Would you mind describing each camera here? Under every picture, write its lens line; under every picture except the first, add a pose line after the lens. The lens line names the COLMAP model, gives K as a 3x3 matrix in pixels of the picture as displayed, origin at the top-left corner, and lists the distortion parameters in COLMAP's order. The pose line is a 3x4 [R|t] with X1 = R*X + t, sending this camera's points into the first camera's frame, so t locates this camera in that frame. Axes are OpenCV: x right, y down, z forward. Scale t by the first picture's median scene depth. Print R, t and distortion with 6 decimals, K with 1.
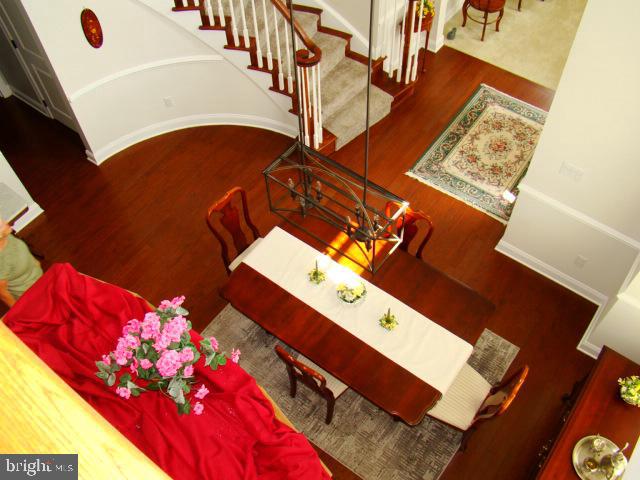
lens RADIAL K [[594.5, 0, 320.0], [0, 594.5, 240.0], [0, 0, 1]] dist [-0.178417, 0.141255]
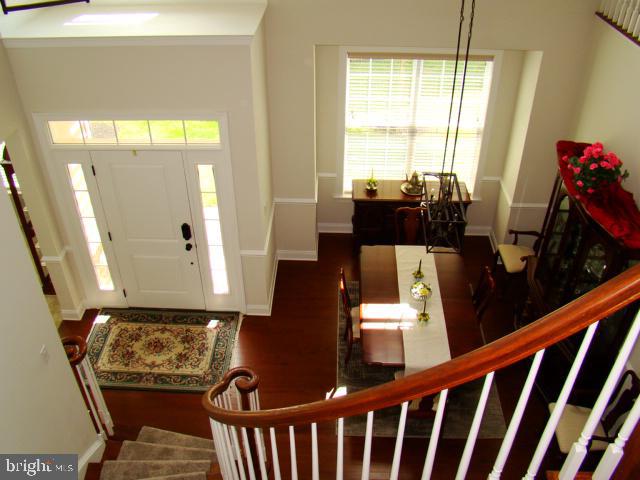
lens RADIAL K [[594.5, 0, 320.0], [0, 594.5, 240.0], [0, 0, 1]] dist [-0.178417, 0.141255]
pose [[-0.567217, -0.460175, 0.683011, -0.493026], [0.683135, 0.200316, 0.702282, -0.749282], [-0.459991, 0.864935, 0.200739, 0.509959]]
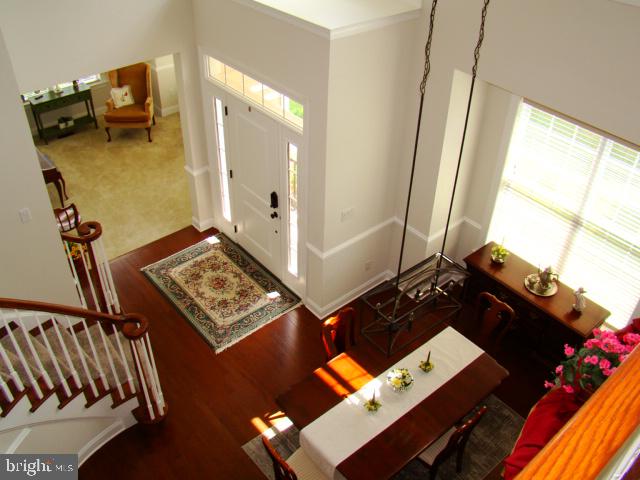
lens RADIAL K [[594.5, 0, 320.0], [0, 594.5, 240.0], [0, 0, 1]] dist [-0.178417, 0.141255]
pose [[0.218831, -0.573951, 0.789109, -0.512523], [0.779258, 0.589512, 0.212677, -0.308159], [-0.587256, 0.568380, 0.576260, 0.190633]]
